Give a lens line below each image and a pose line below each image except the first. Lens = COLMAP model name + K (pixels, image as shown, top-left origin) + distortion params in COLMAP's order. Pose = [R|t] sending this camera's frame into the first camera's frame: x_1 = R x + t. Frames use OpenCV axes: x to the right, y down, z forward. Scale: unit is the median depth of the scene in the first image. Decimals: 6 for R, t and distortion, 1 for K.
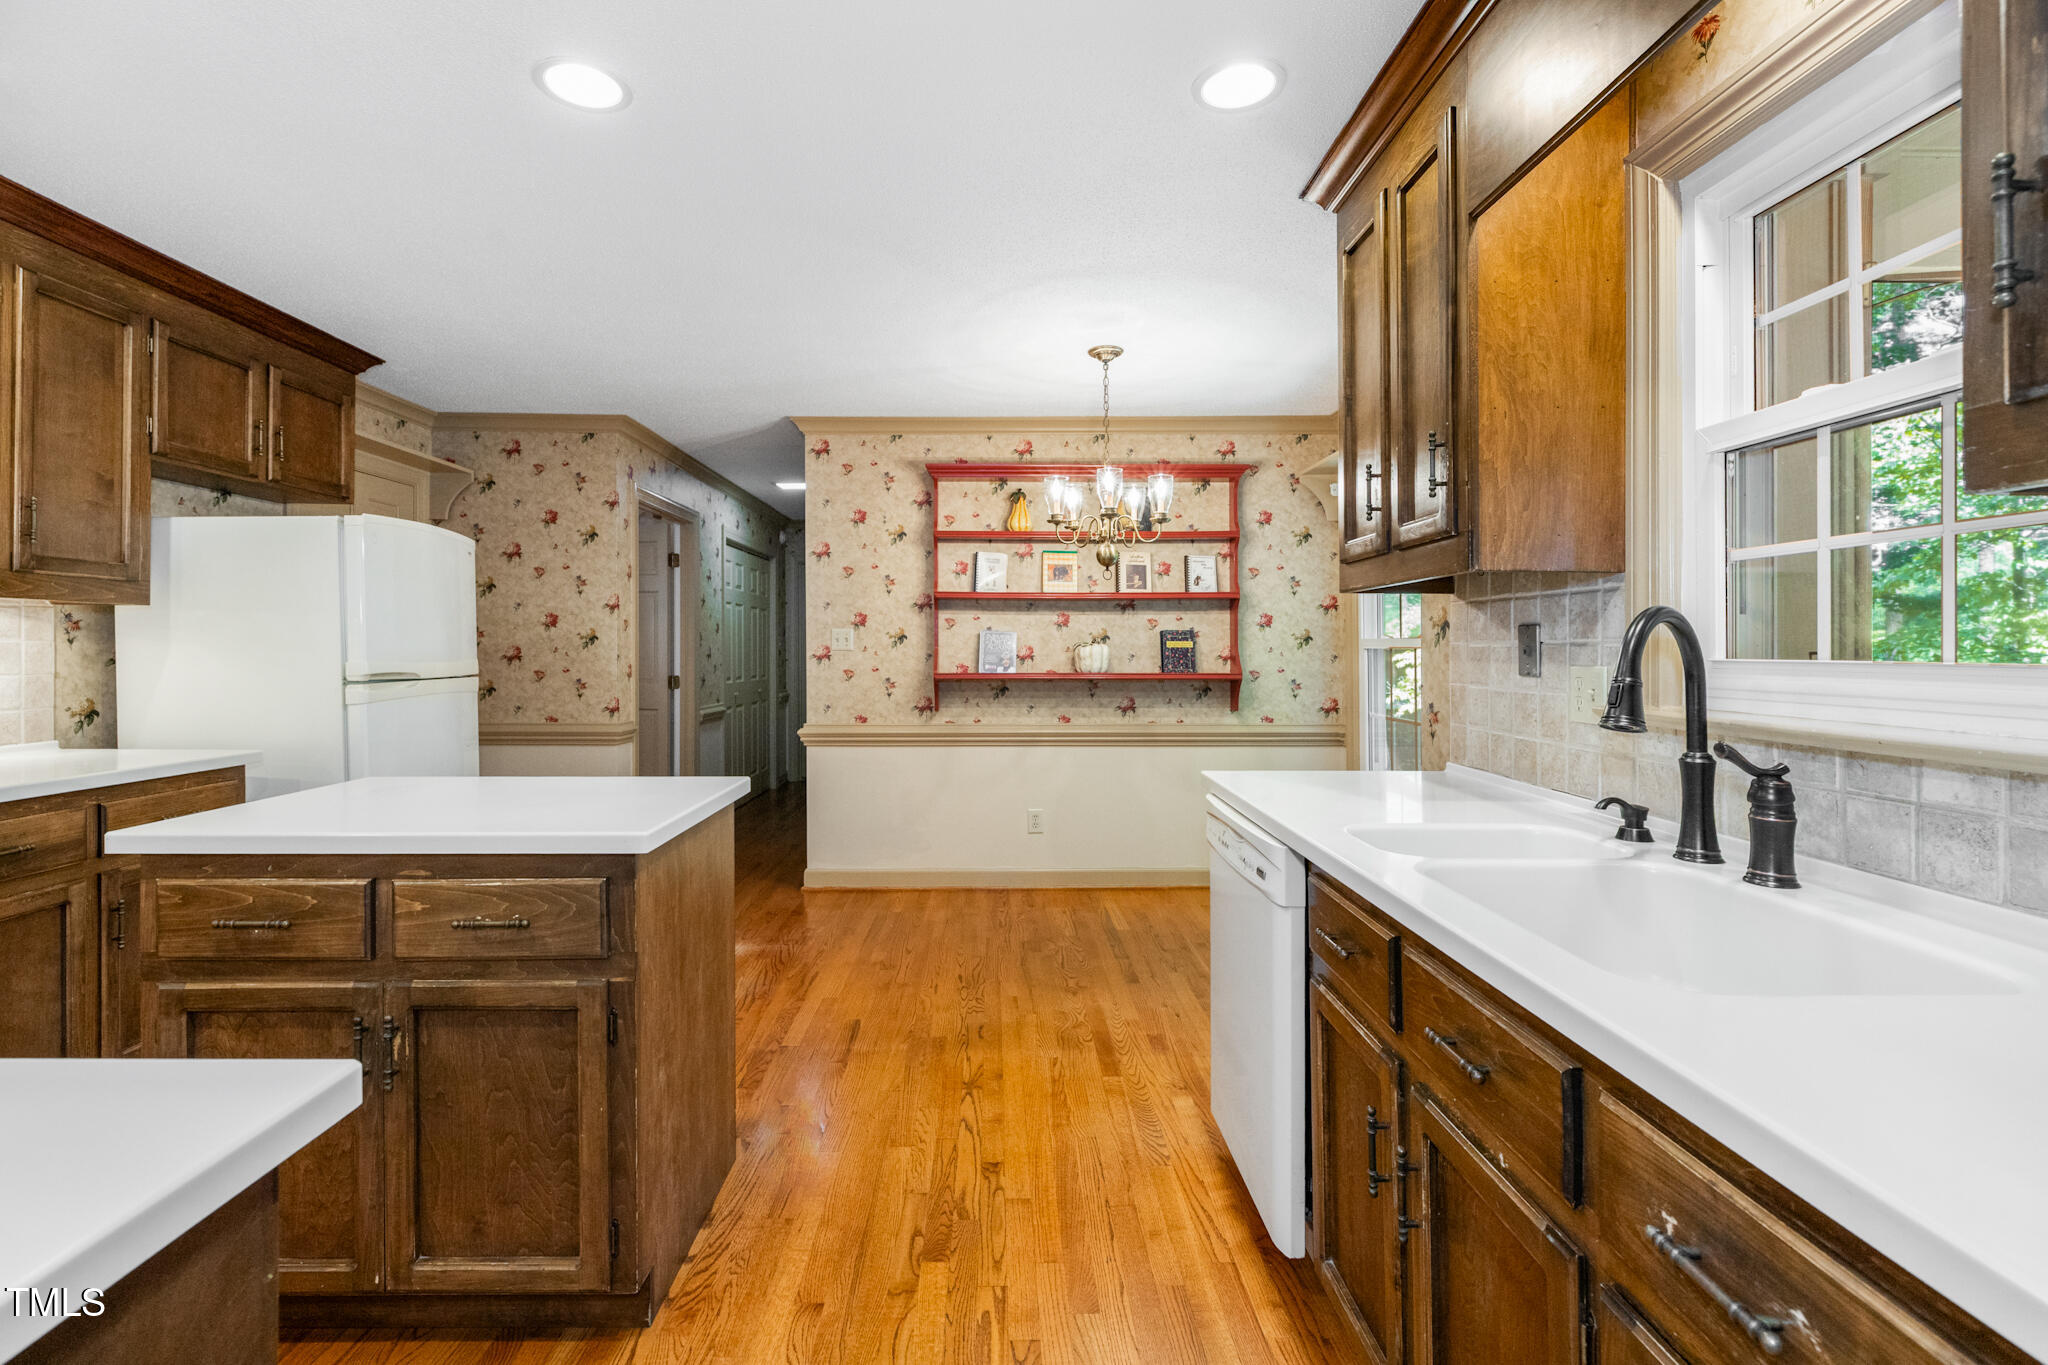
lens RADIAL K [[925.5, 0, 1013.0], [0, 925.5, 640.1], [0, 0, 1]] dist [0.000932, -0.000137]
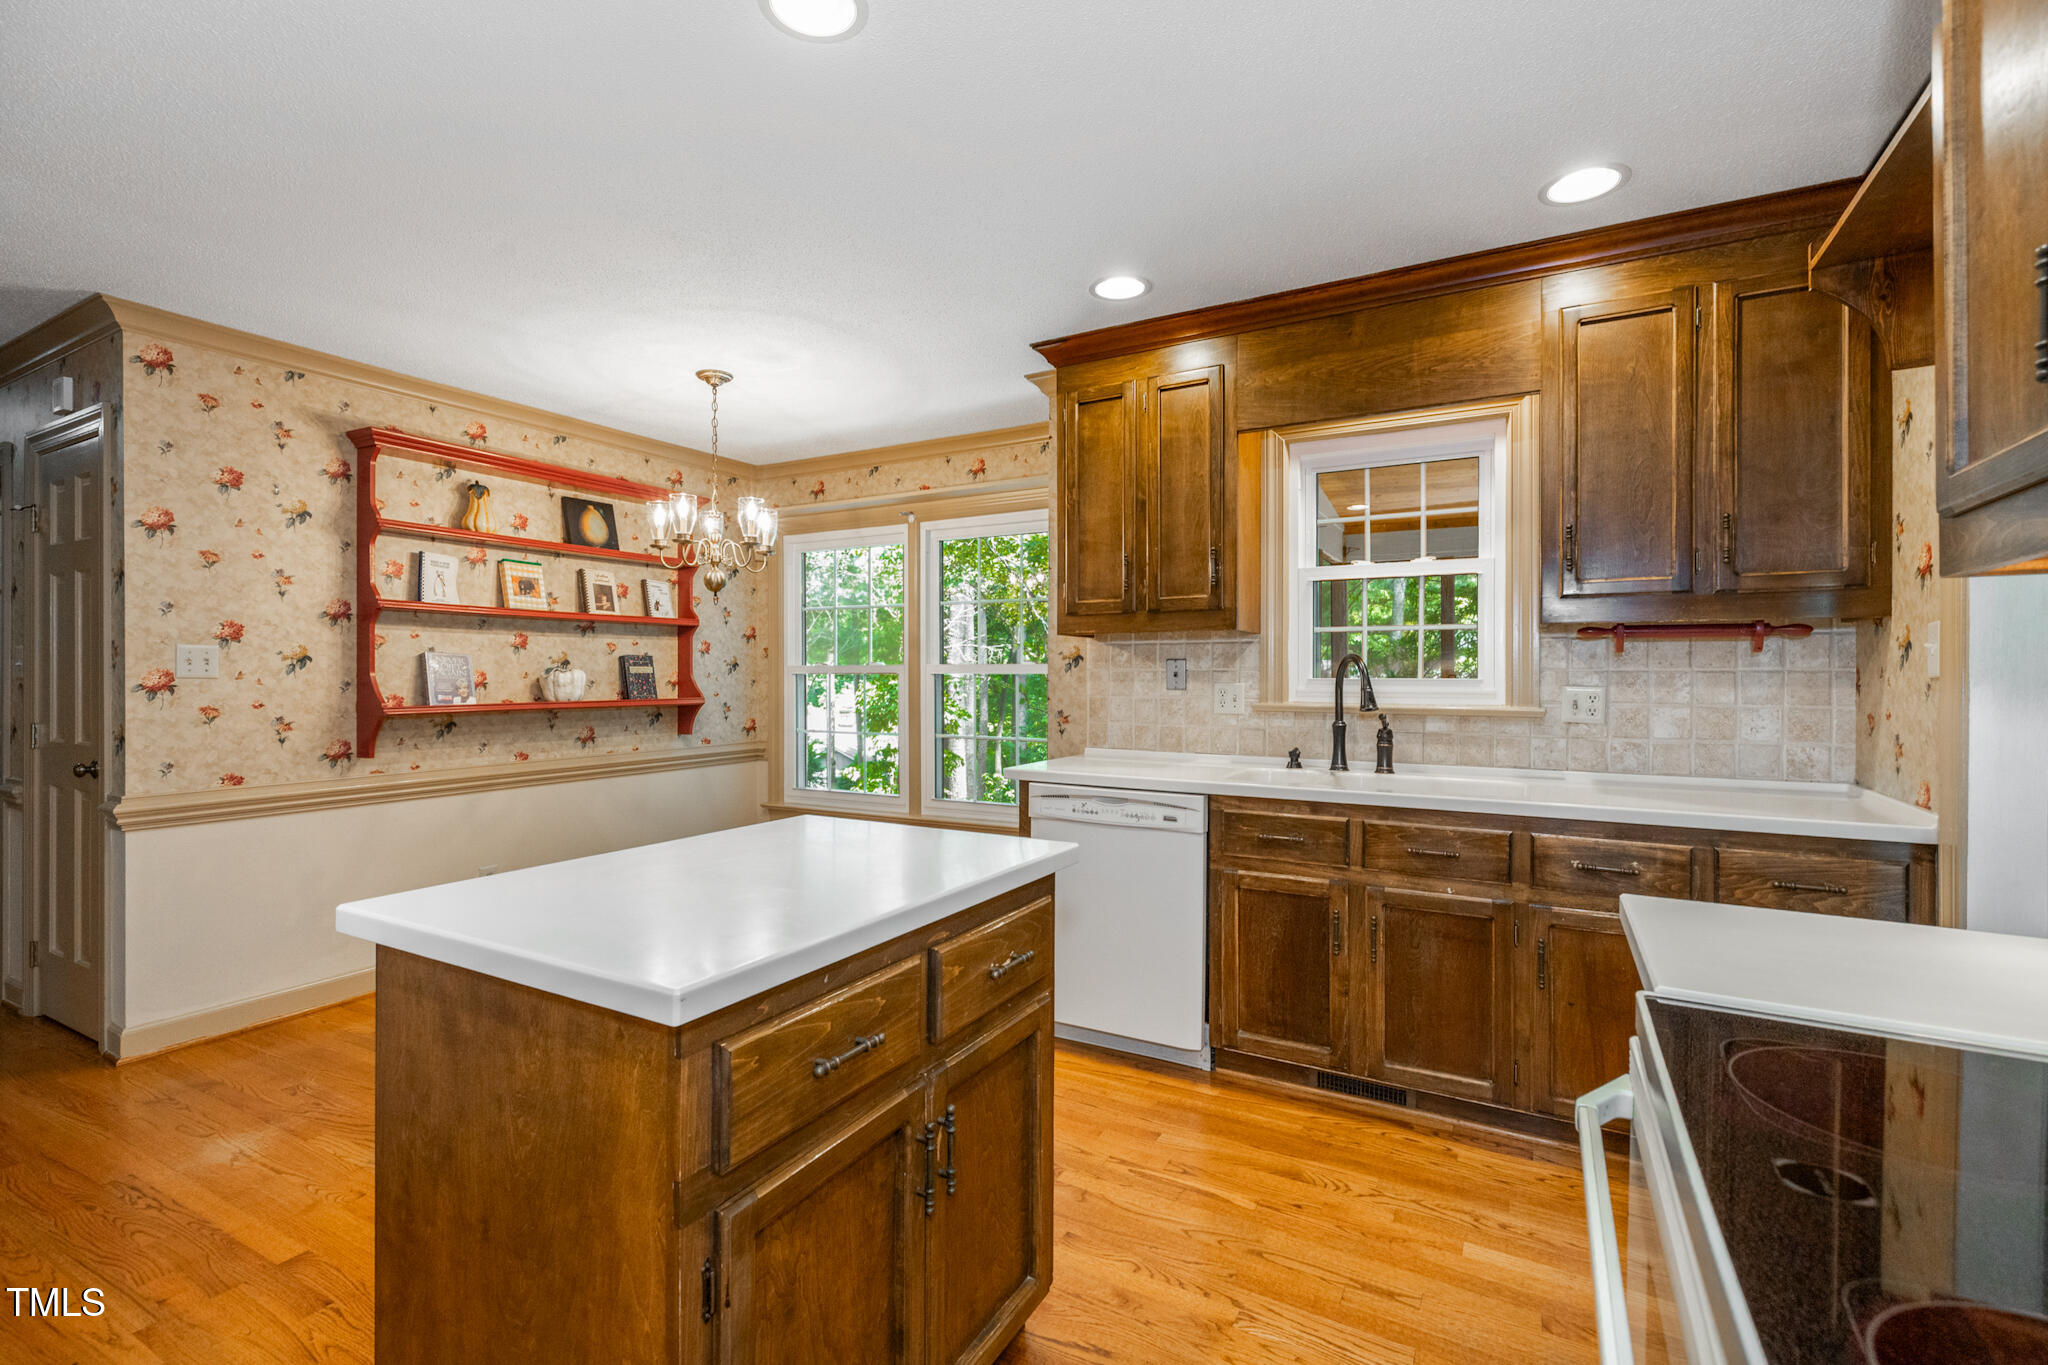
lens RADIAL K [[910.7, 0, 1014.4], [0, 910.7, 668.8], [0, 0, 1]] dist [0.005424, -0.000038]
pose [[0.504961, 0.003239, 0.863136, -0.450427], [-0.006287, 0.999980, -0.000075, 0.001126], [-0.863119, -0.005389, 0.504972, 0.173661]]
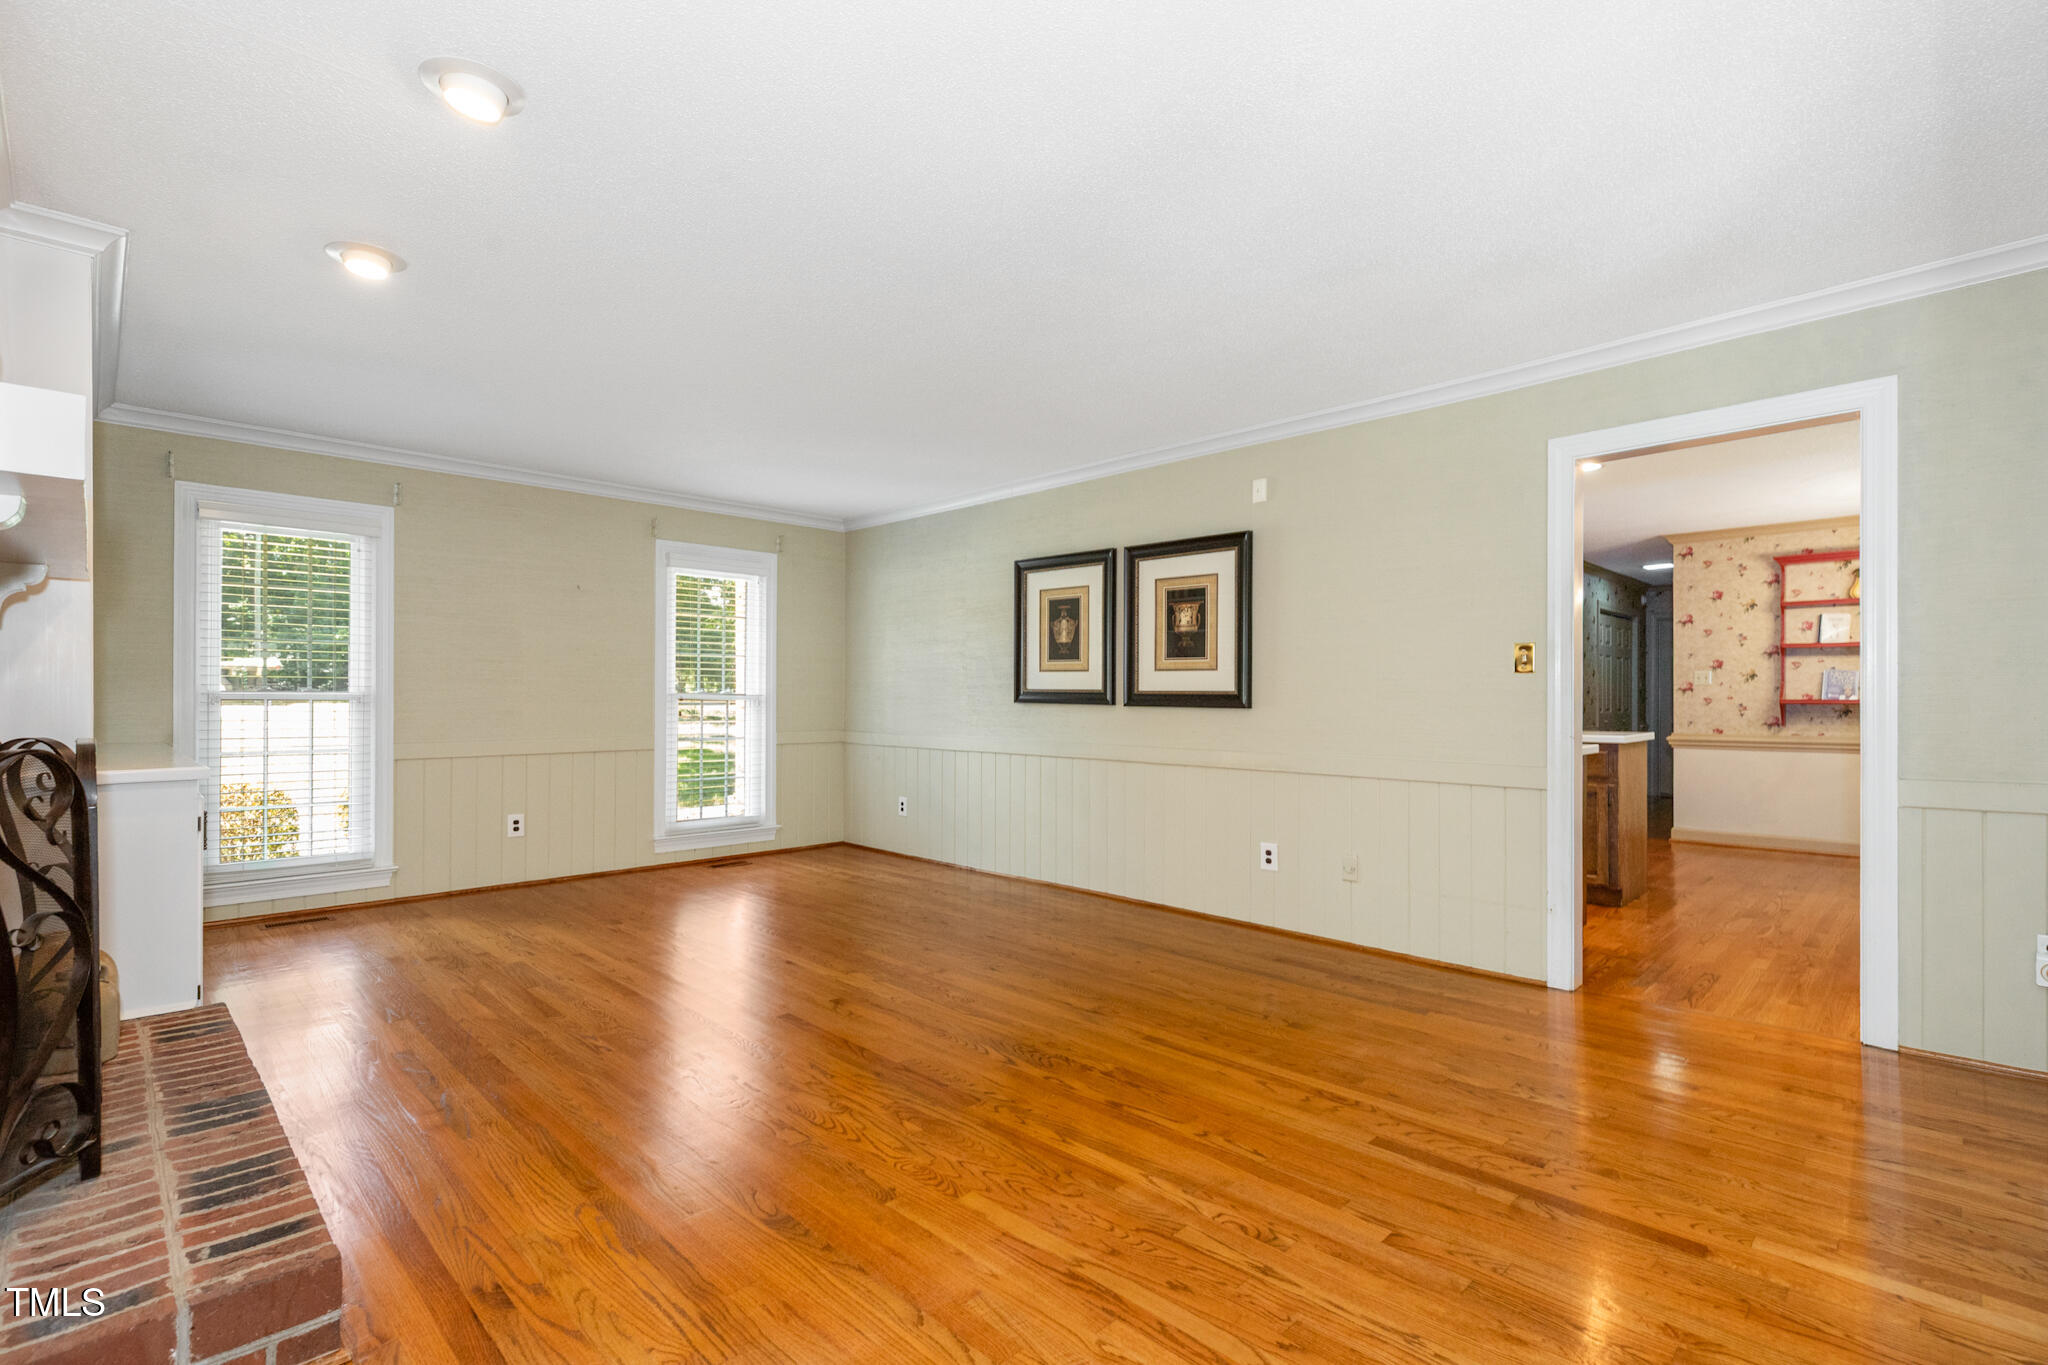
lens RADIAL K [[954.2, 0, 968.9], [0, 954.2, 709.6], [0, 0, 1]] dist [-0.000056, -0.000525]
pose [[0.669948, 0.007194, -0.742373, 0.169340], [0.007567, 0.999835, 0.016517, 0.016252], [0.742370, -0.016683, 0.669783, -0.931219]]
